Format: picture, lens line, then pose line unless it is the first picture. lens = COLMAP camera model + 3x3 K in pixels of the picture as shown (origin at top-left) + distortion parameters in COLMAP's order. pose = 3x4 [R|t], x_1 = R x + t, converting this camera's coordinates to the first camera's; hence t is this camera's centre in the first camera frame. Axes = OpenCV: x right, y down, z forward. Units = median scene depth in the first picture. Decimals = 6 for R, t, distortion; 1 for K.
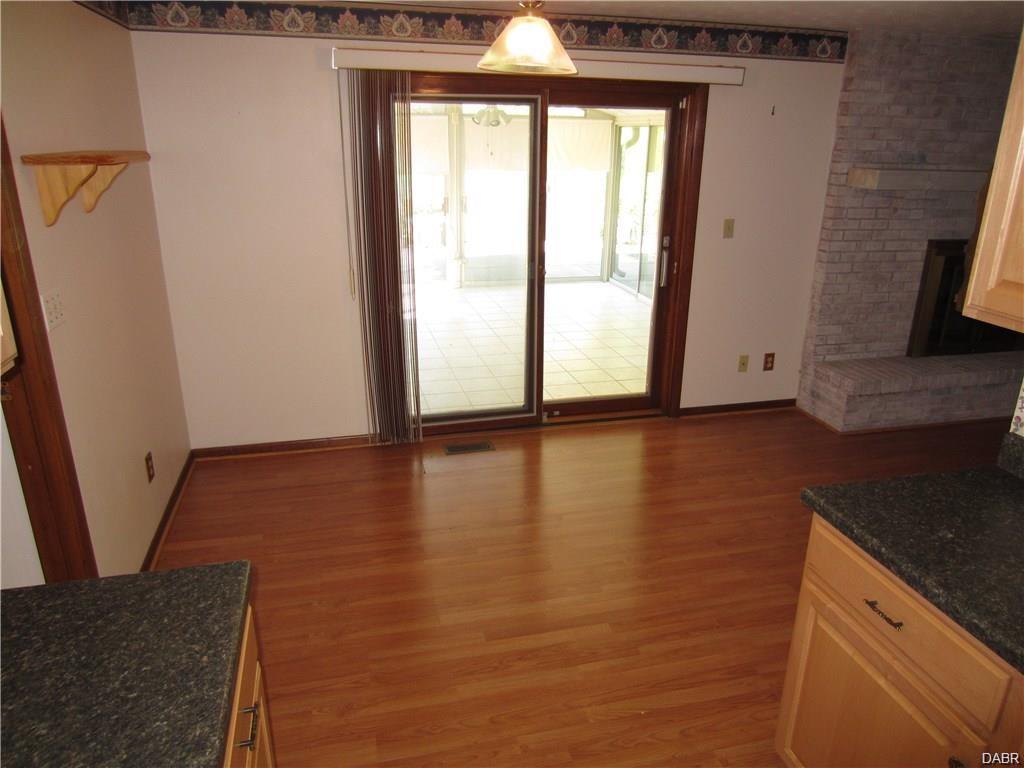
lens RADIAL K [[725.5, 0, 515.9], [0, 725.5, 383.7], [0, 0, 1]] dist [-0.040978, 0.027208]
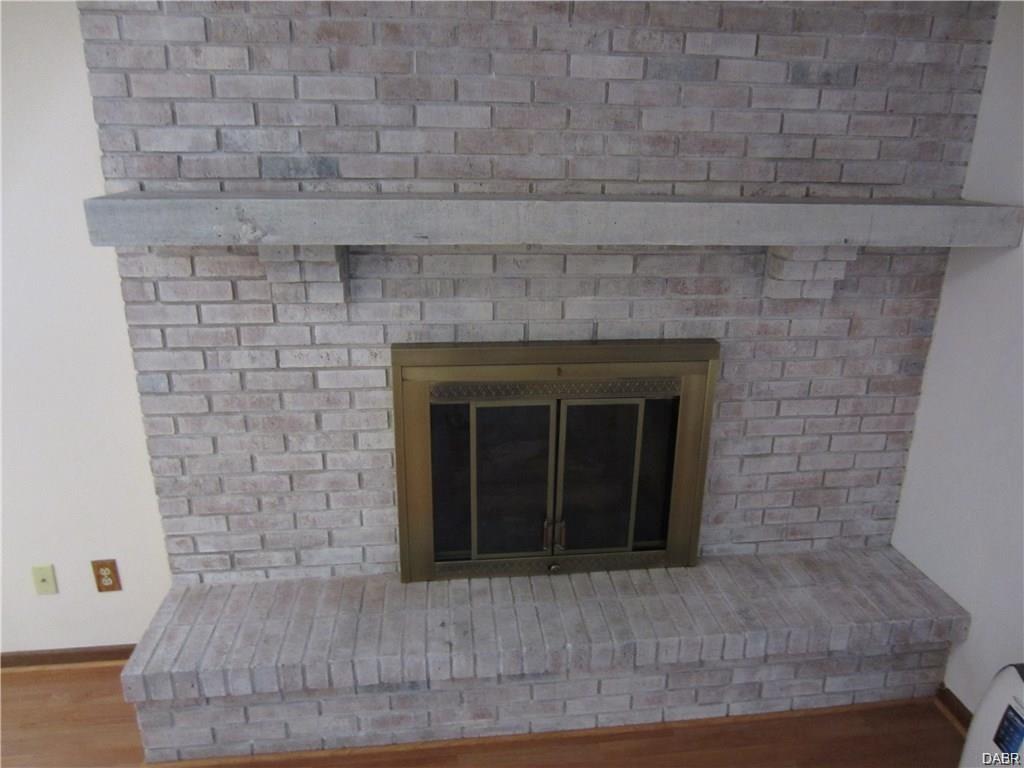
lens RADIAL K [[725.5, 0, 521.3], [0, 725.5, 383.3], [0, 0, 1]] dist [-0.040978, 0.027208]
pose [[0.992125, 0.033319, -0.120740, 0.731824], [-0.033950, 0.999418, -0.003178, -0.182084], [0.120564, 0.007252, 0.992679, 0.567731]]
